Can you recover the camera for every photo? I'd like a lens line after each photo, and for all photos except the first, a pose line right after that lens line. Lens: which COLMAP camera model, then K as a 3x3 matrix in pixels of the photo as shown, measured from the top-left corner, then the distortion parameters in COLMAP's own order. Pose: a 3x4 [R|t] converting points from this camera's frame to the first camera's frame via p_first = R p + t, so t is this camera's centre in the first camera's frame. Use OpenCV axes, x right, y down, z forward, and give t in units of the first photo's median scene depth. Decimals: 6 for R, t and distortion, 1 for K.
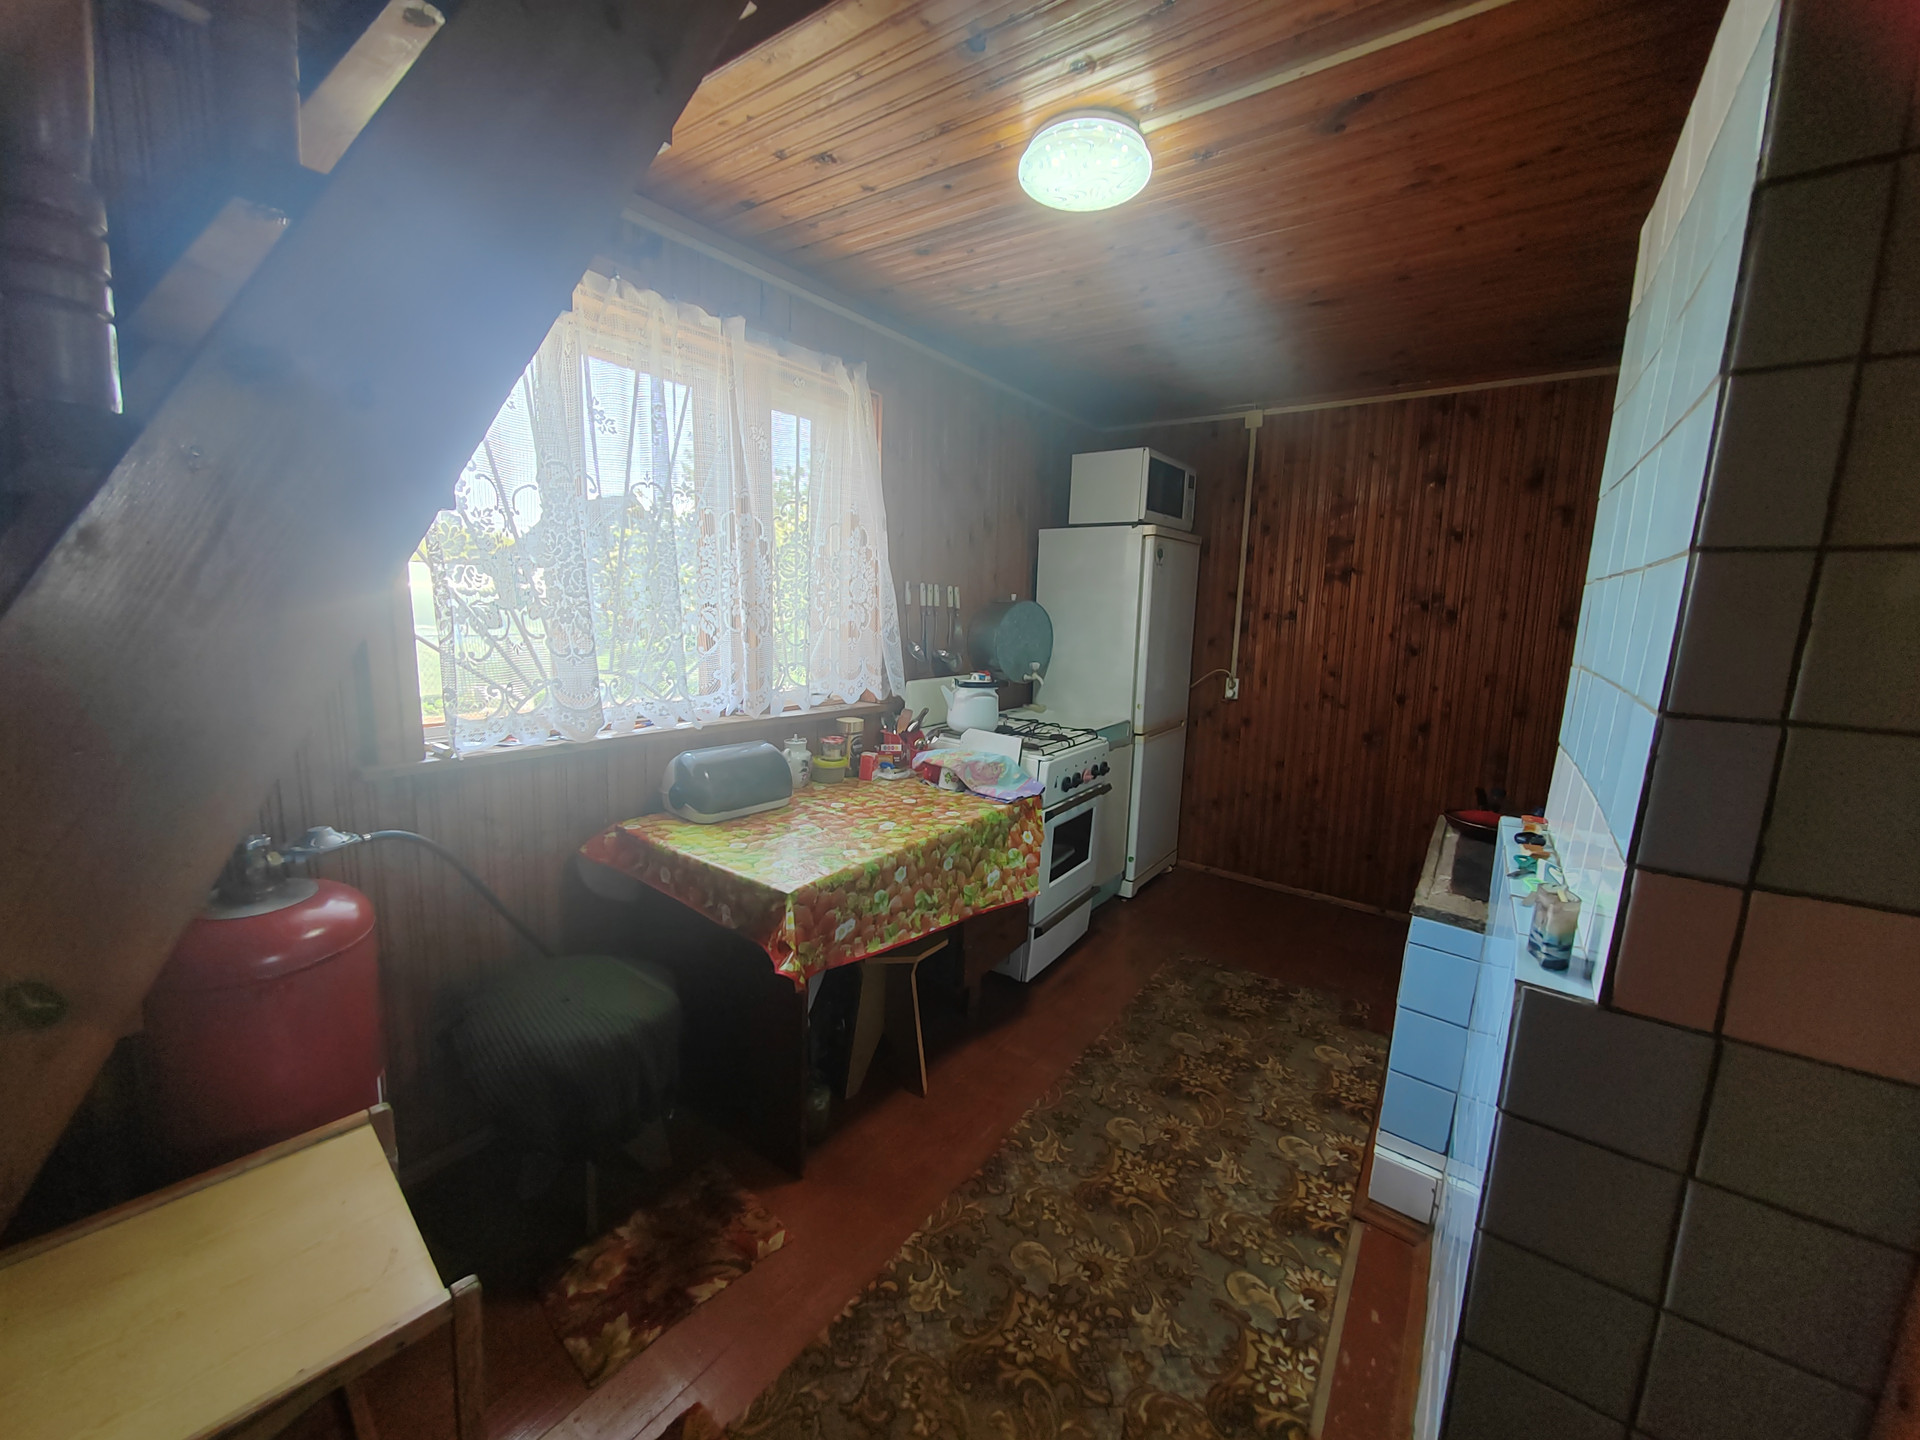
lens RADIAL K [[737.0, 0, 947.3], [0, 737.0, 719.3], [0, 0, 1]] dist [-0.001262, -0.000036]
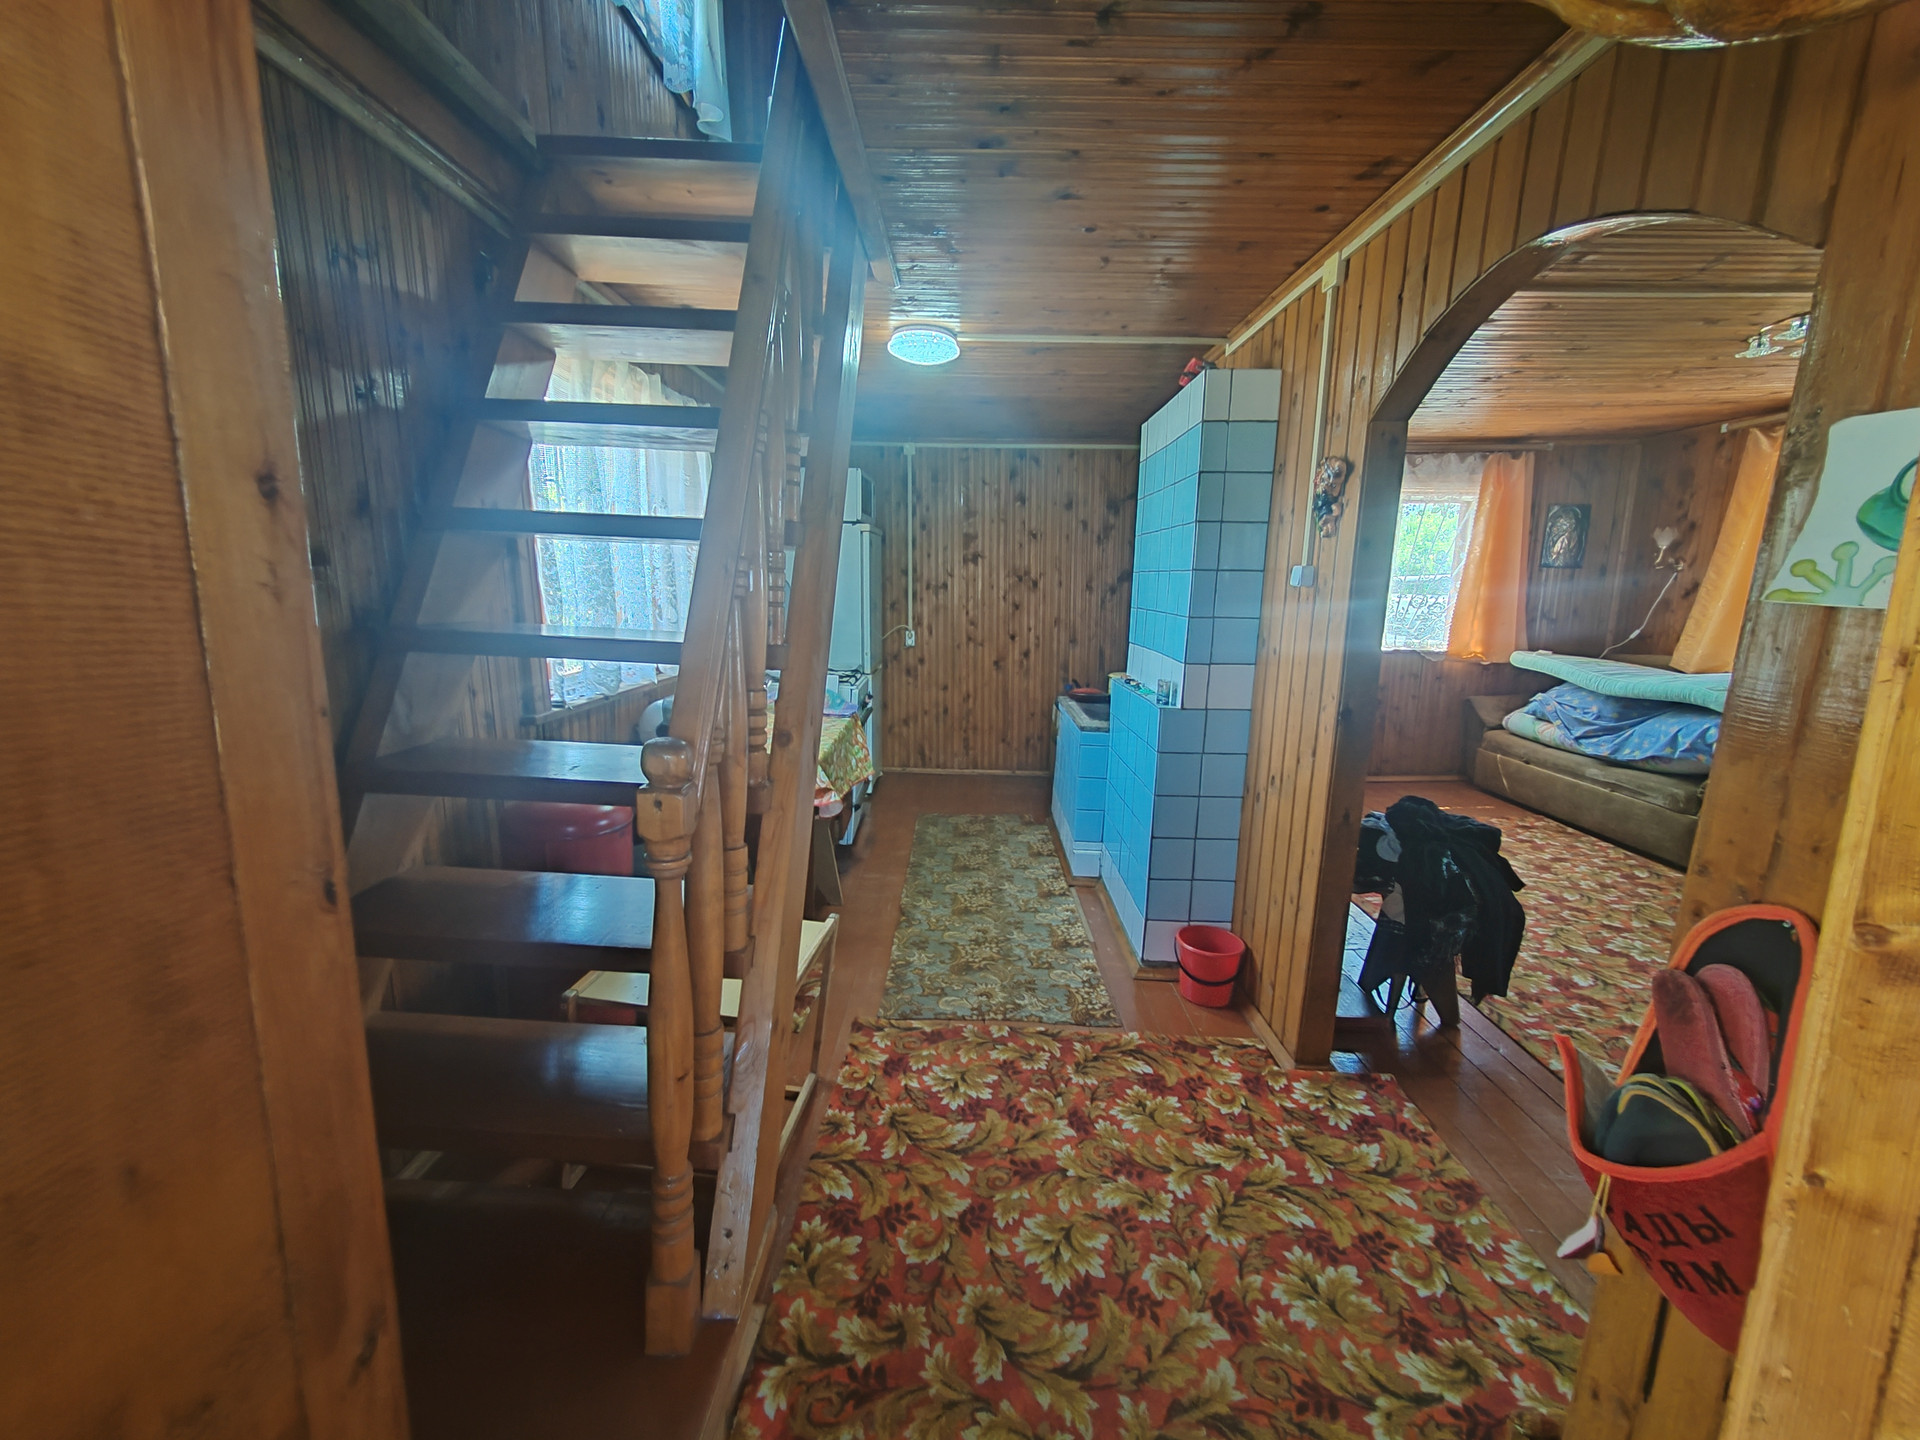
lens RADIAL K [[754.5, 0, 958.1], [0, 754.5, 721.6], [0, 0, 1]] dist [-0.000752, 0.000128]
pose [[0.817127, -0.123756, 0.563016, -0.543432], [0.101231, 0.992312, 0.071199, 0.033064], [-0.567499, -0.001184, 0.823373, -0.357712]]
